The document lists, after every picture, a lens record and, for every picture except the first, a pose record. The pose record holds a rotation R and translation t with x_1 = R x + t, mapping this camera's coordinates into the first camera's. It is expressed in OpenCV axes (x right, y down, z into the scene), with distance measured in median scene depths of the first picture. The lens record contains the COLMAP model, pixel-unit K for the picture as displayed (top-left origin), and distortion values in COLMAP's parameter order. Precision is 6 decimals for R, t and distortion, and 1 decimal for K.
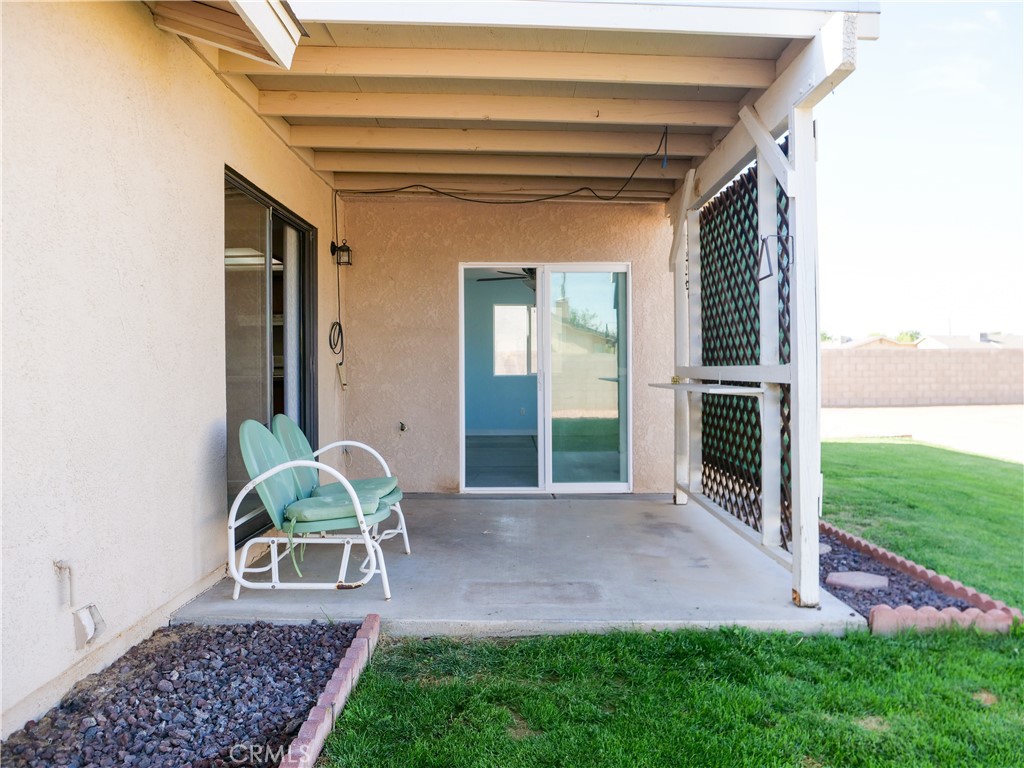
lens RADIAL K [[791.0, 0, 512.7], [0, 791.0, 386.3], [0, 0, 1]] dist [-0.037976, 0.014257]
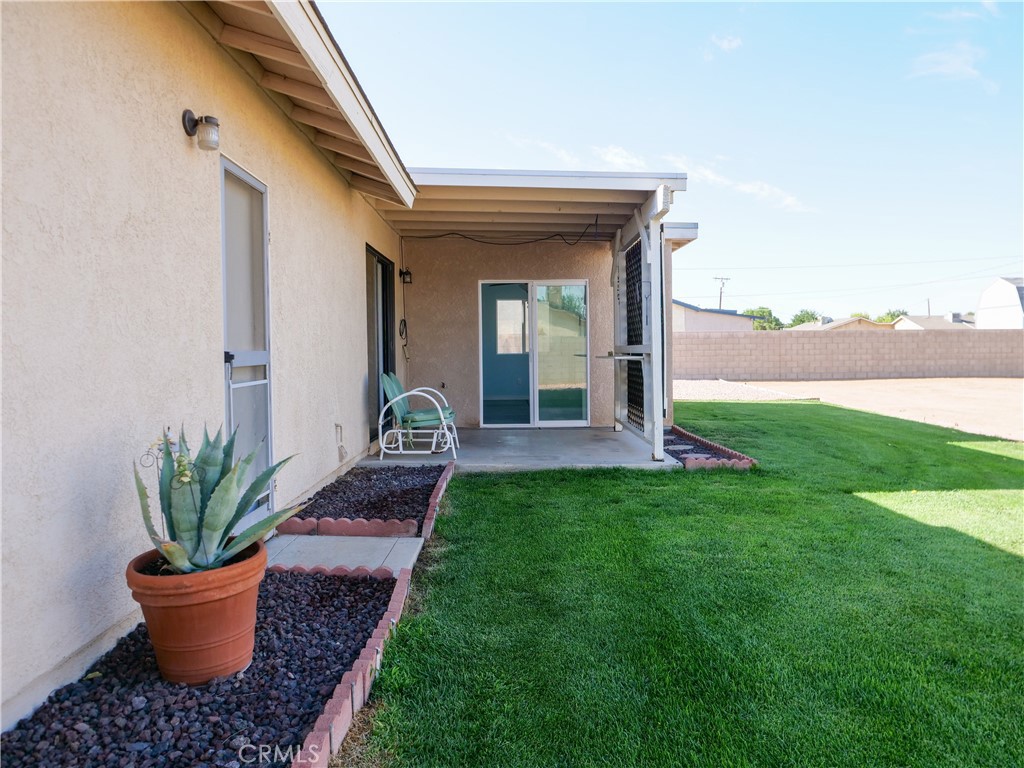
lens RADIAL K [[791.0, 0, 512.4], [0, 791.0, 381.4], [0, 0, 1]] dist [-0.037976, 0.014257]
pose [[0.999967, -0.005629, 0.005846, -0.011006], [0.005526, 0.999833, 0.017436, 0.017007], [-0.005943, -0.017403, 0.999831, -0.567503]]
